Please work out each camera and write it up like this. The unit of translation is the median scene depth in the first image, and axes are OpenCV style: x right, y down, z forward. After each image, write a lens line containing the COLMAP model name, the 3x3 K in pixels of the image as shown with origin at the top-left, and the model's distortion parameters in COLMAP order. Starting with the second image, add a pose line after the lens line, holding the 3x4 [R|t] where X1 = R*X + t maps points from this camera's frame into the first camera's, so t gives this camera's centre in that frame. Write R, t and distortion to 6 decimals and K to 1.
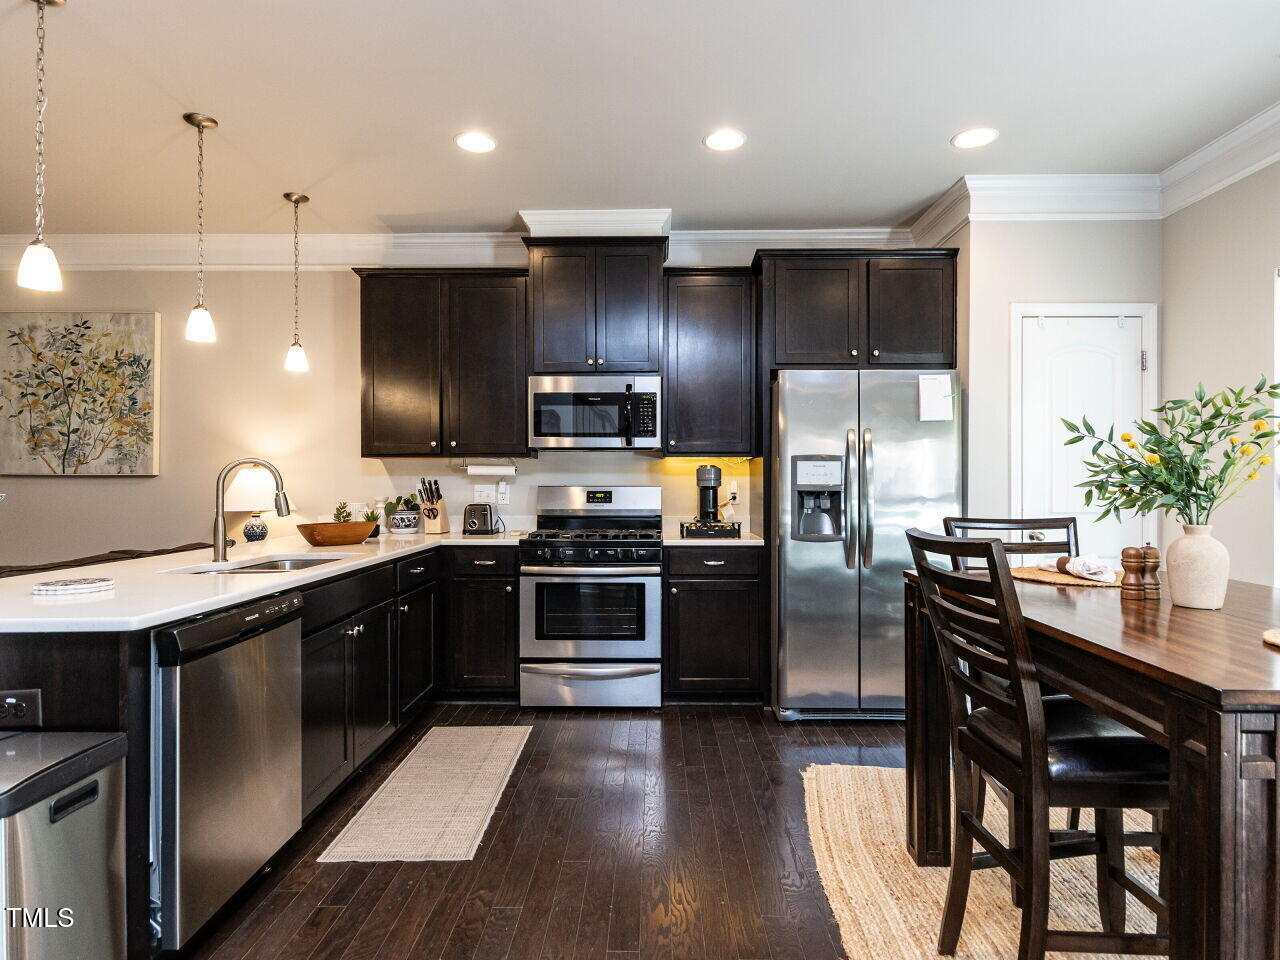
lens RADIAL K [[716.9, 0, 640.0], [0, 716.9, 480.0], [0, 0, 1]] dist [0.001720, -0.000263]
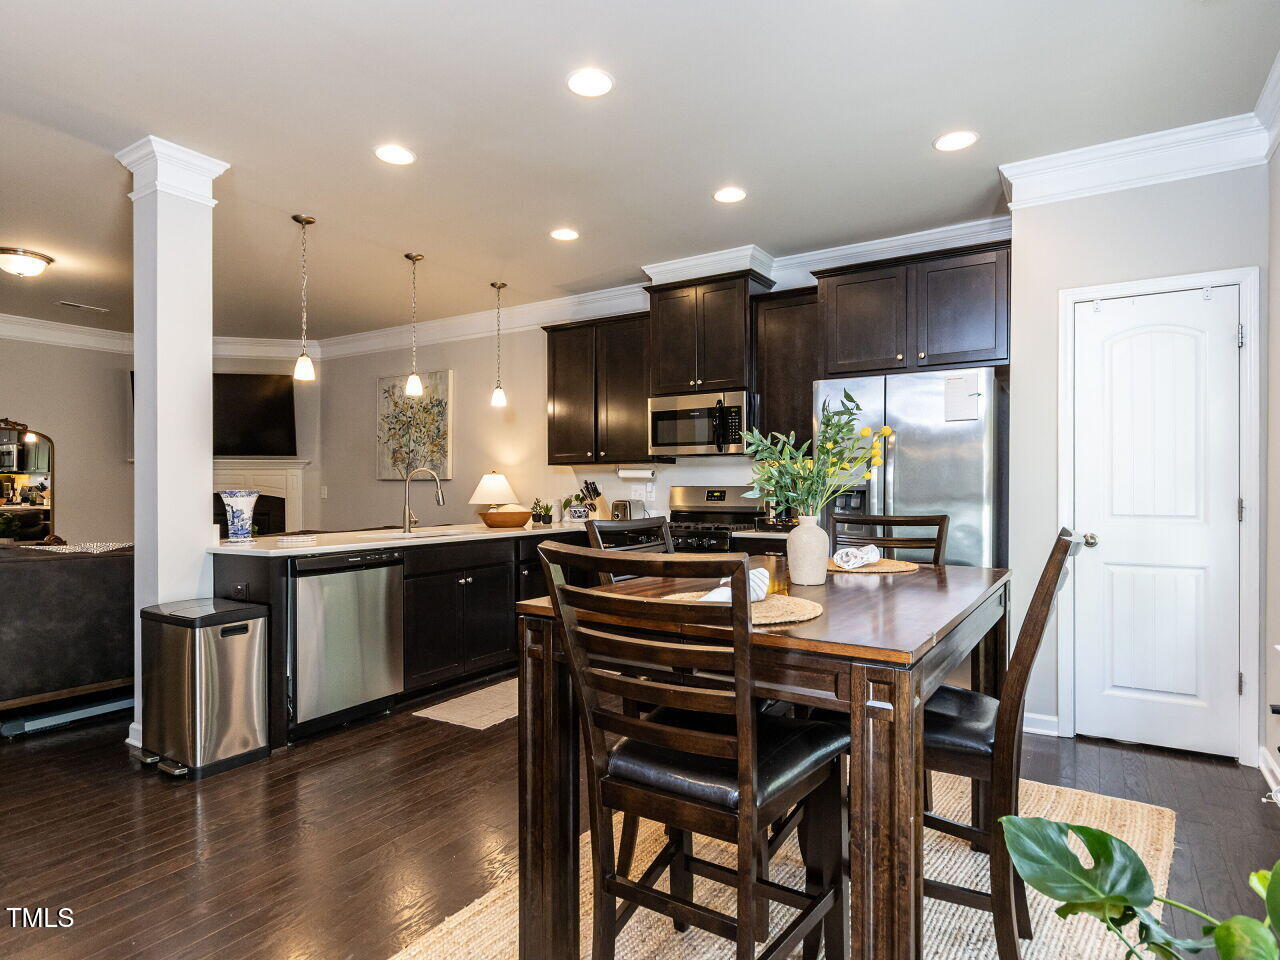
lens RADIAL K [[720.0, 0, 642.3], [0, 720.0, 482.7], [0, 0, 1]] dist [-0.000343, -0.000114]
pose [[0.854679, -0.003308, -0.519146, 0.470589], [0.003636, 0.999993, -0.000386, 0.002692], [0.519143, -0.001558, 0.854686, -0.073685]]
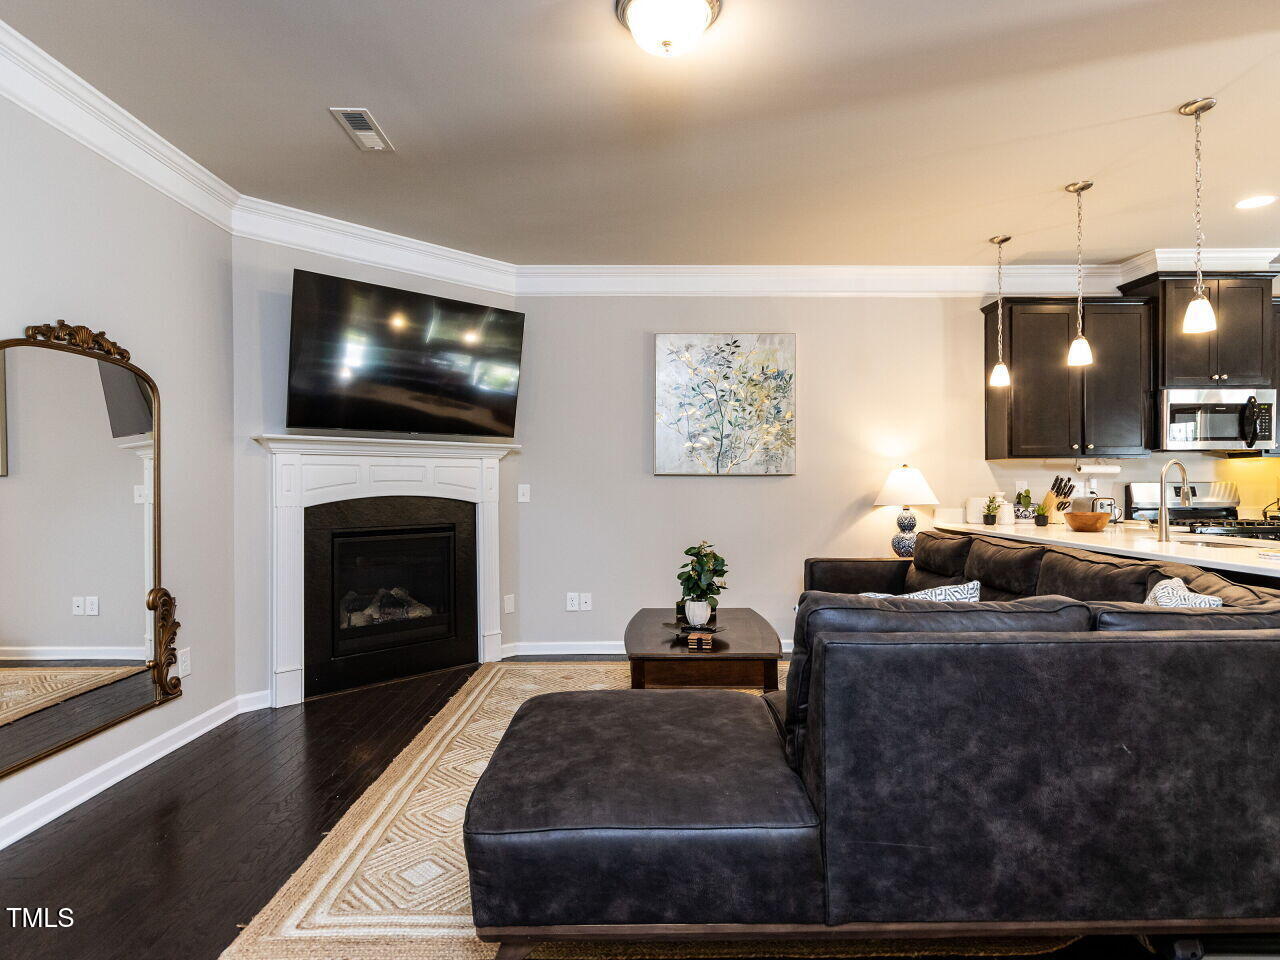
lens RADIAL K [[720.0, 0, 642.3], [0, 720.0, 482.7], [0, 0, 1]] dist [-0.000343, -0.000114]
pose [[0.999601, -0.003926, 0.027955, -1.016476], [0.003881, 0.999991, 0.001671, 0.003857], [-0.027962, -0.001562, 0.999608, -0.157647]]
